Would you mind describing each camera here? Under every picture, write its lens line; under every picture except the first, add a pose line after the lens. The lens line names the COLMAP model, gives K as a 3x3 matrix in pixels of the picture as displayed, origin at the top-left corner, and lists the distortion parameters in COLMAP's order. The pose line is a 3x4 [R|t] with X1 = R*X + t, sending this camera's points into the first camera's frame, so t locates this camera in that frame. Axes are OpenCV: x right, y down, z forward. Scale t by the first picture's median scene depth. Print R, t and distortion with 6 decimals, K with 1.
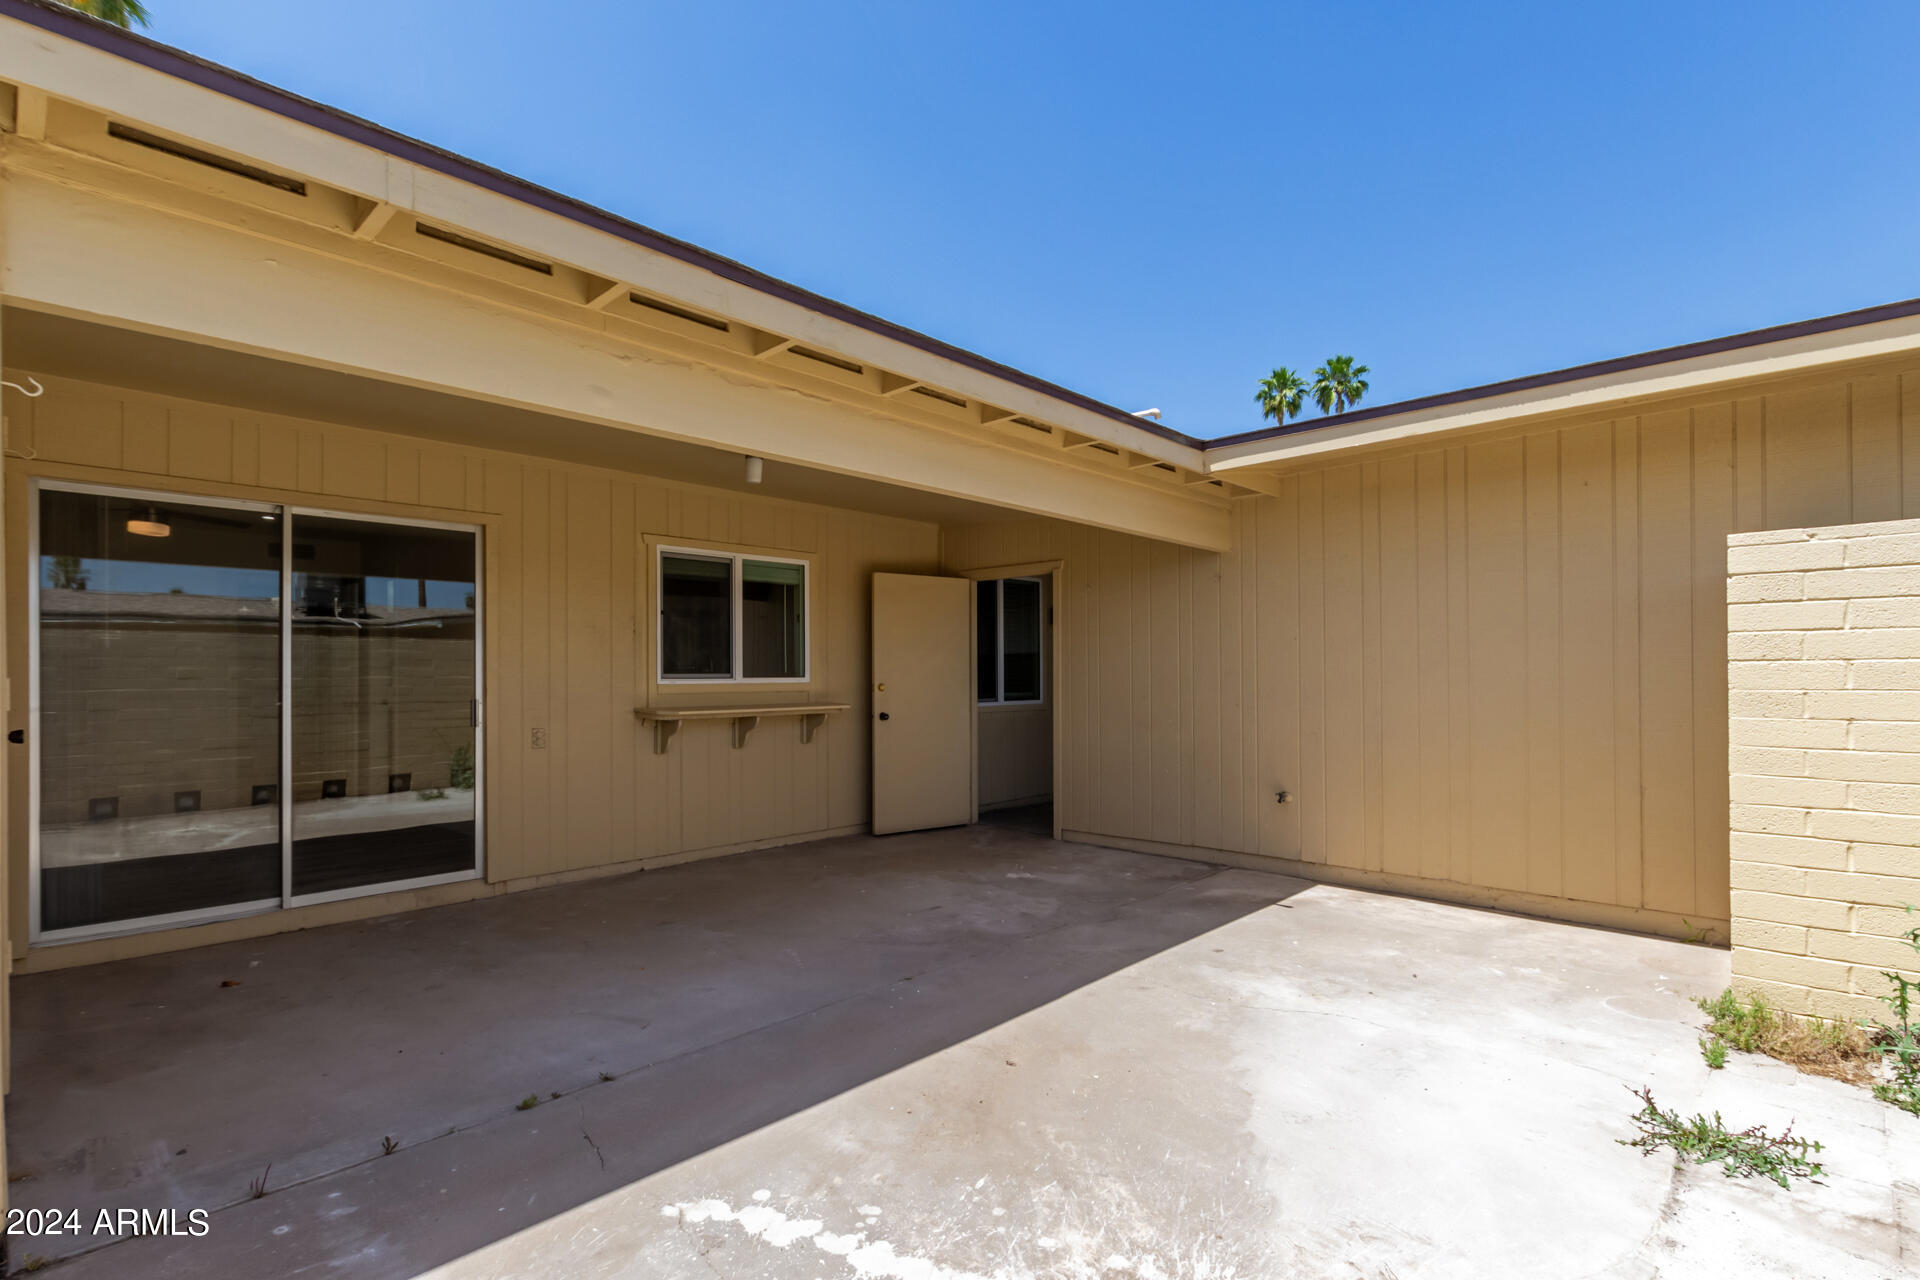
lens RADIAL K [[897.5, 0, 965.2], [0, 897.5, 669.9], [0, 0, 1]] dist [0.017235, -0.010342]
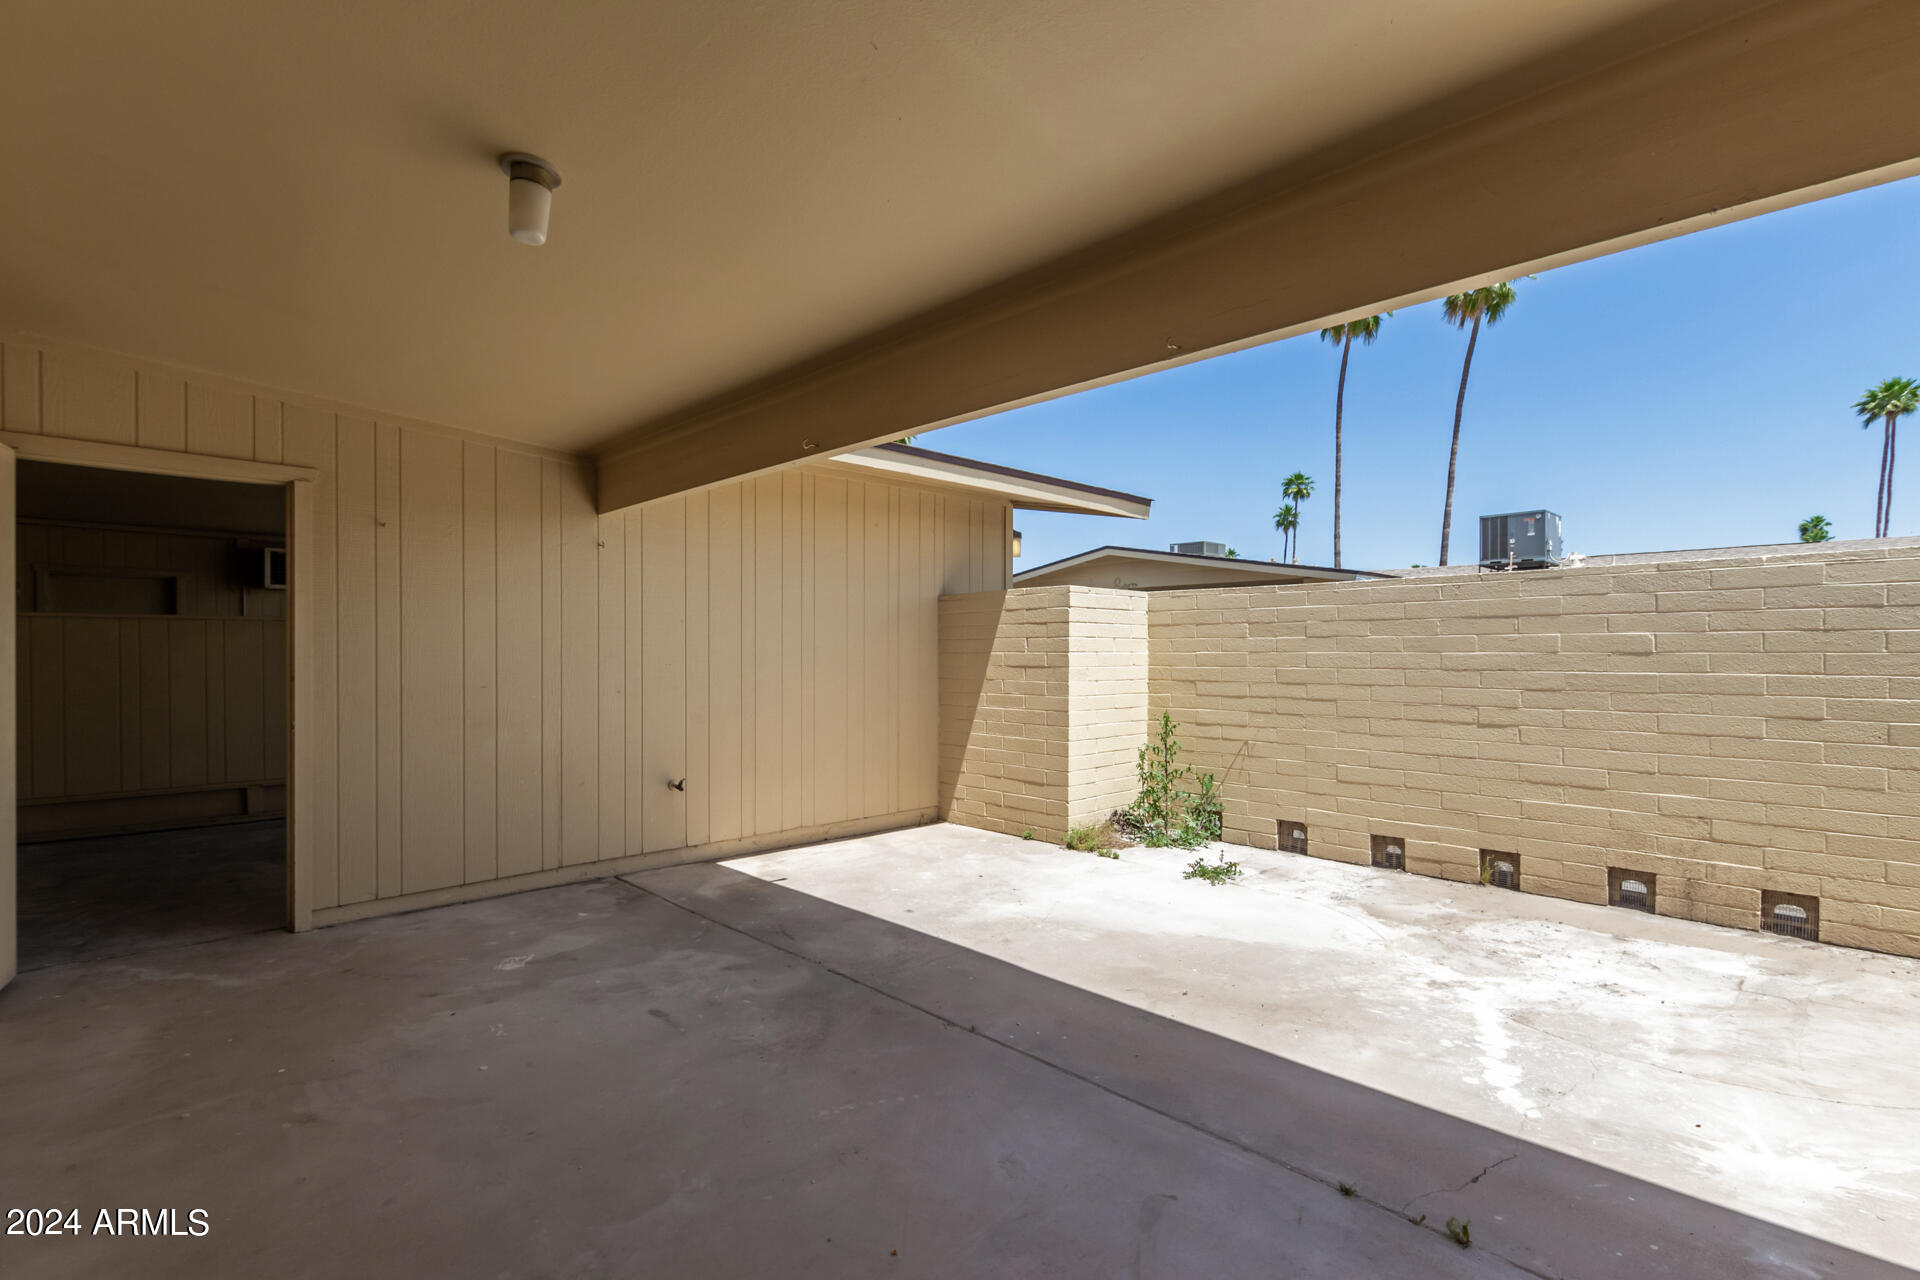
lens RADIAL K [[897.5, 0, 965.2], [0, 897.5, 669.9], [0, 0, 1]] dist [0.017235, -0.010342]
pose [[0.033223, -0.012372, 0.999371, -0.907835], [-0.011291, 0.999855, 0.012754, 0.005440], [-0.999384, -0.011708, 0.033078, 1.015952]]
